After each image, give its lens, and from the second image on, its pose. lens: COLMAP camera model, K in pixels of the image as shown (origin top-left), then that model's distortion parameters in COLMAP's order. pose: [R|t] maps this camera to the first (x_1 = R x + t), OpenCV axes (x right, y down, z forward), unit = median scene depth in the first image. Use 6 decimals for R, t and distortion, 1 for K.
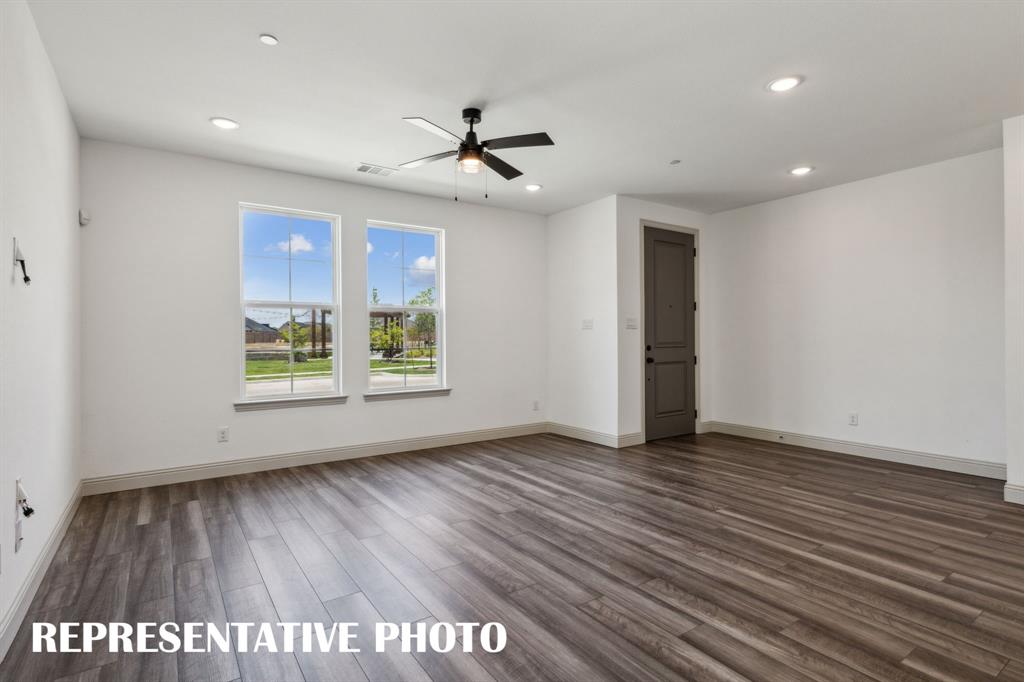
lens RADIAL K [[510.4, 0, 516.5], [0, 510.4, 338.2], [0, 0, 1]] dist [0.014741, -0.001873]
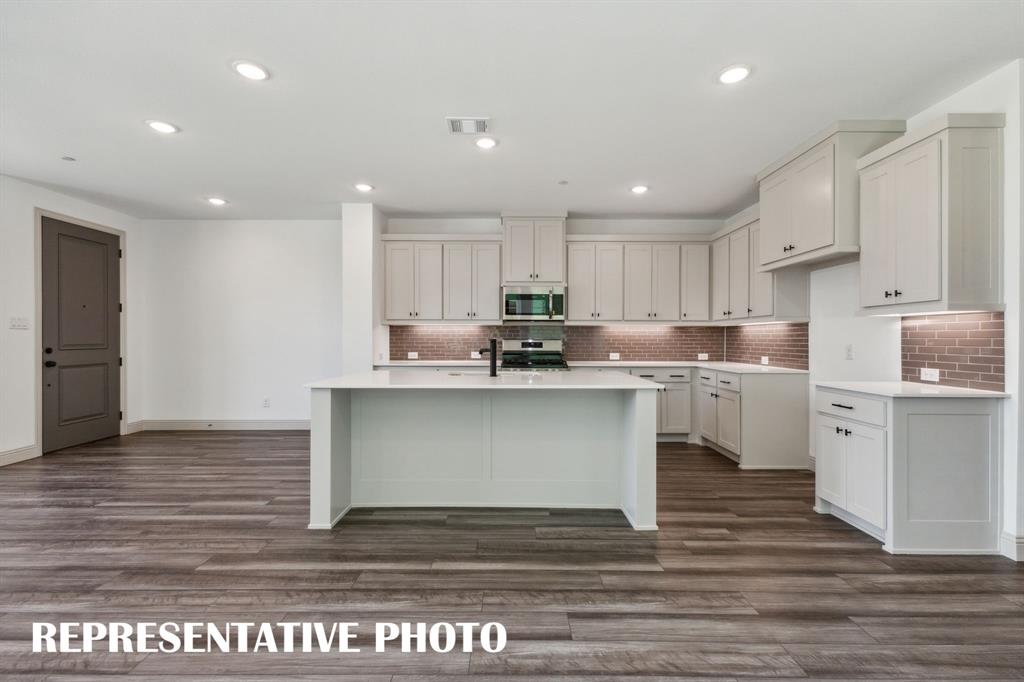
lens RADIAL K [[445.2, 0, 510.3], [0, 445.2, 337.7], [0, 0, 1]] dist [0.011086, -0.003253]
pose [[0.571458, 0.004460, 0.820619, 0.113520], [-0.003640, 0.999989, -0.002900, -0.006839], [-0.820623, -0.001329, 0.571468, -0.214493]]
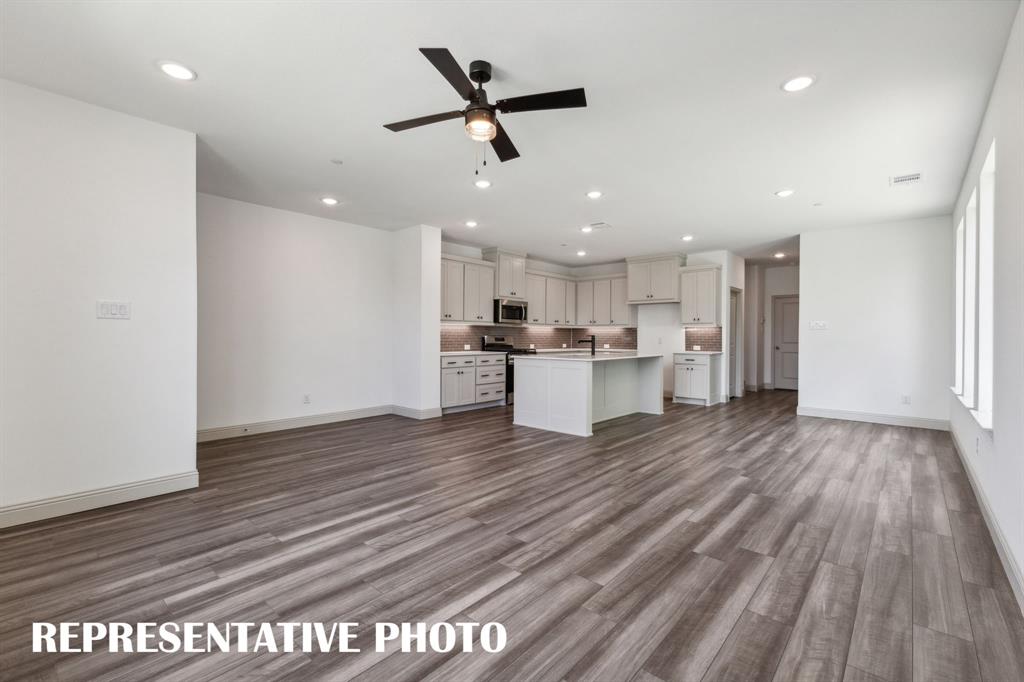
lens RADIAL K [[445.2, 0, 512.8], [0, 445.2, 338.0], [0, 0, 1]] dist [0.011086, -0.003253]
pose [[-0.233929, -0.000760, 0.972253, -0.780346], [-0.002578, 0.999997, 0.000162, 0.005351], [-0.972250, -0.002468, -0.233930, 1.066667]]
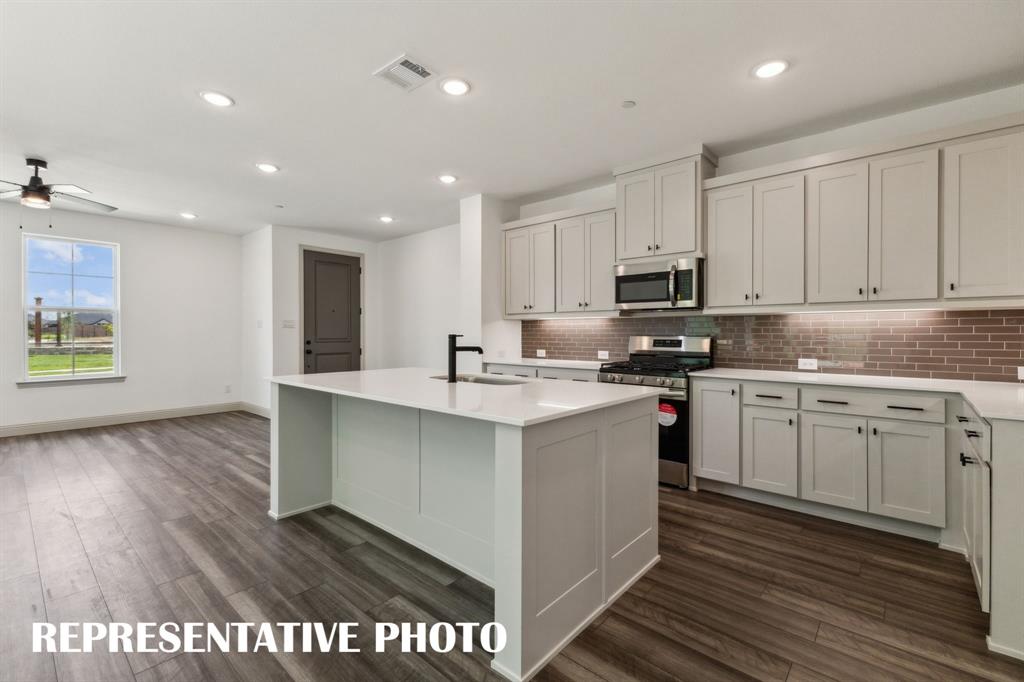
lens RADIAL K [[445.2, 0, 514.6], [0, 445.2, 335.6], [0, 0, 1]] dist [0.011086, -0.003253]
pose [[0.969922, 0.003494, 0.243391, 0.778120], [-0.004515, 0.999983, 0.003636, -0.008179], [-0.243374, -0.004625, 0.969921, -0.384367]]
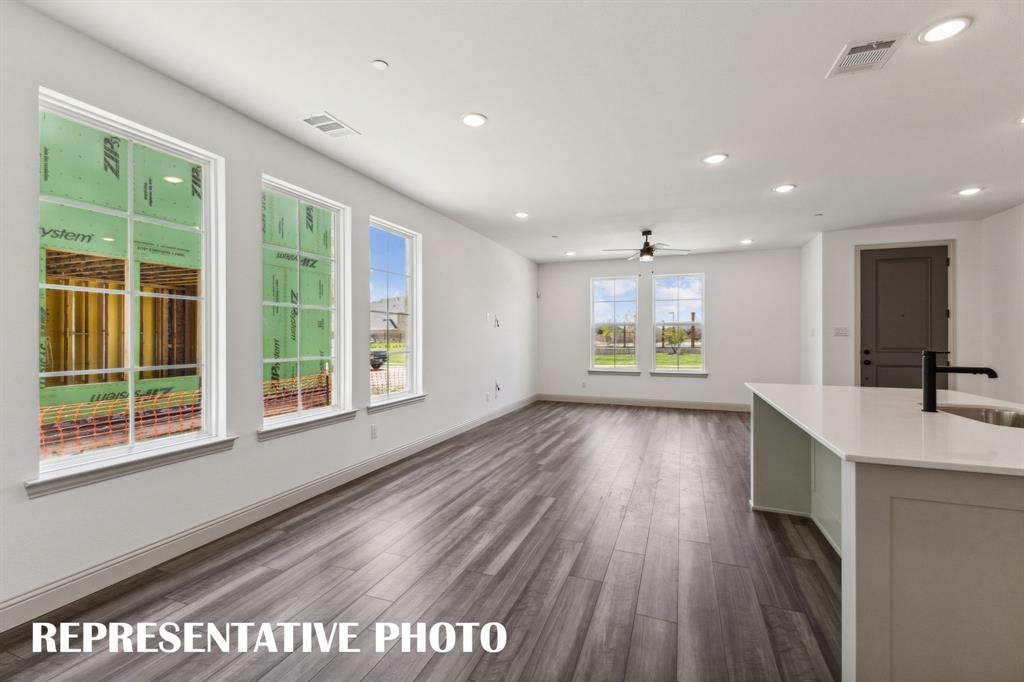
lens RADIAL K [[445.2, 0, 512.2], [0, 445.2, 337.4], [0, 0, 1]] dist [0.011086, -0.003253]
pose [[0.562973, 0.004153, -0.826465, 1.030754], [-0.003462, 0.999990, 0.002666, -0.023286], [0.826468, 0.001360, 0.562982, -0.420739]]
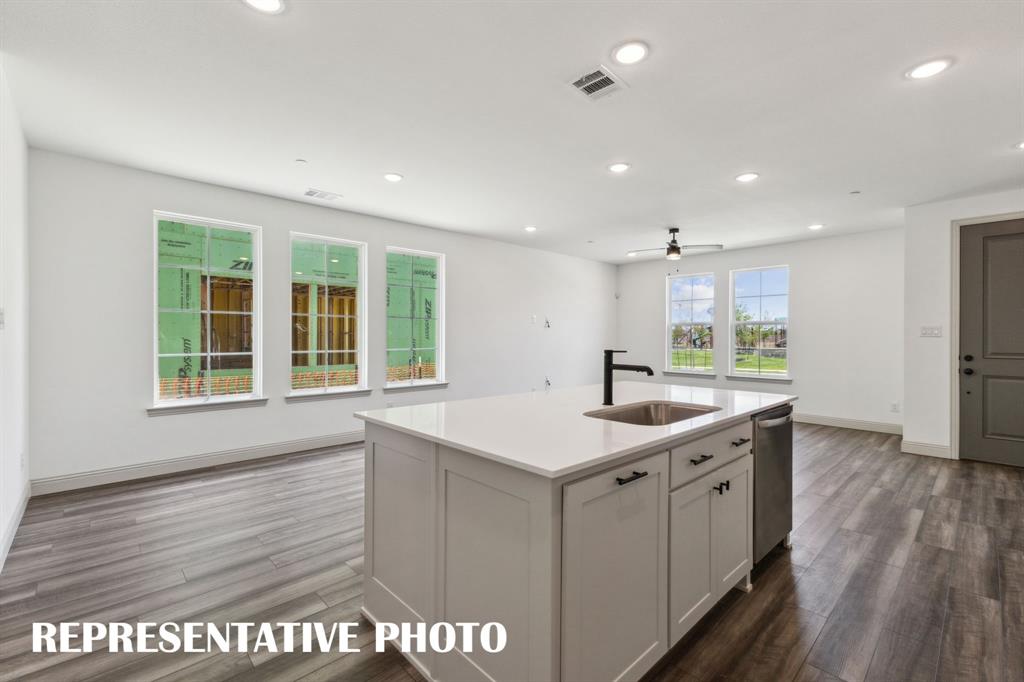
lens RADIAL K [[445.2, 0, 512.1], [0, 445.2, 337.2], [0, 0, 1]] dist [0.011086, -0.003253]
pose [[0.148656, 0.004953, -0.988877, 1.463953], [-0.005489, 0.999976, 0.004184, -0.026664], [0.988874, 0.004806, 0.148679, 0.116375]]
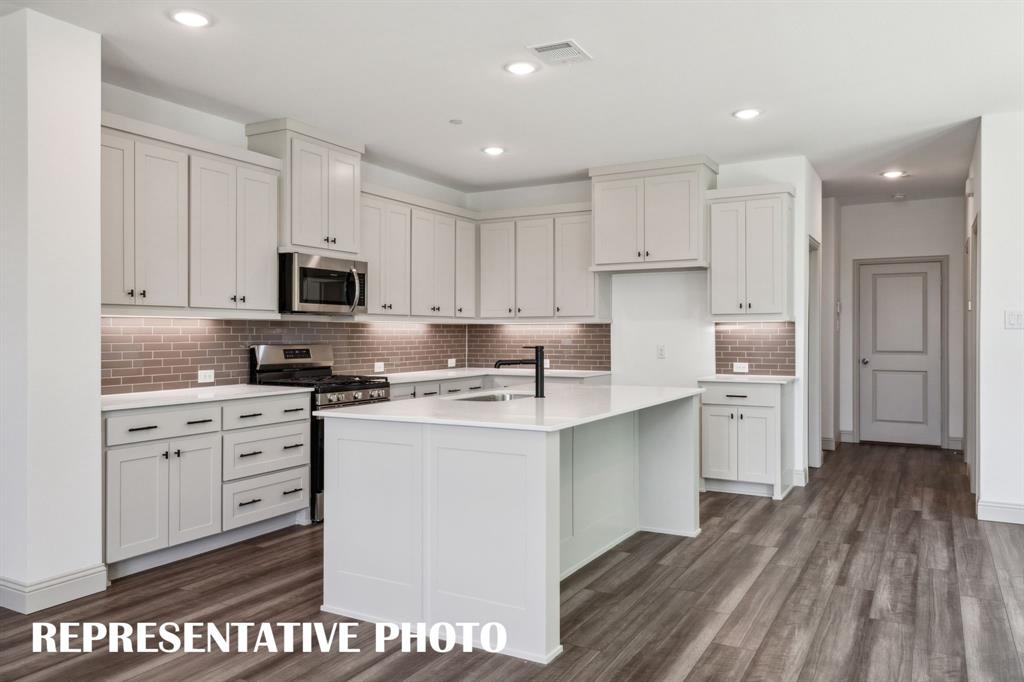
lens RADIAL K [[748.5, 0, 512.4], [0, 748.5, 332.0], [0, 0, 1]] dist [0.026451, -0.009285]
pose [[-0.437635, 0.004394, 0.899142, -0.144048], [0.002575, 0.999990, -0.003633, -0.023862], [-0.899149, 0.000726, -0.437642, 0.879016]]
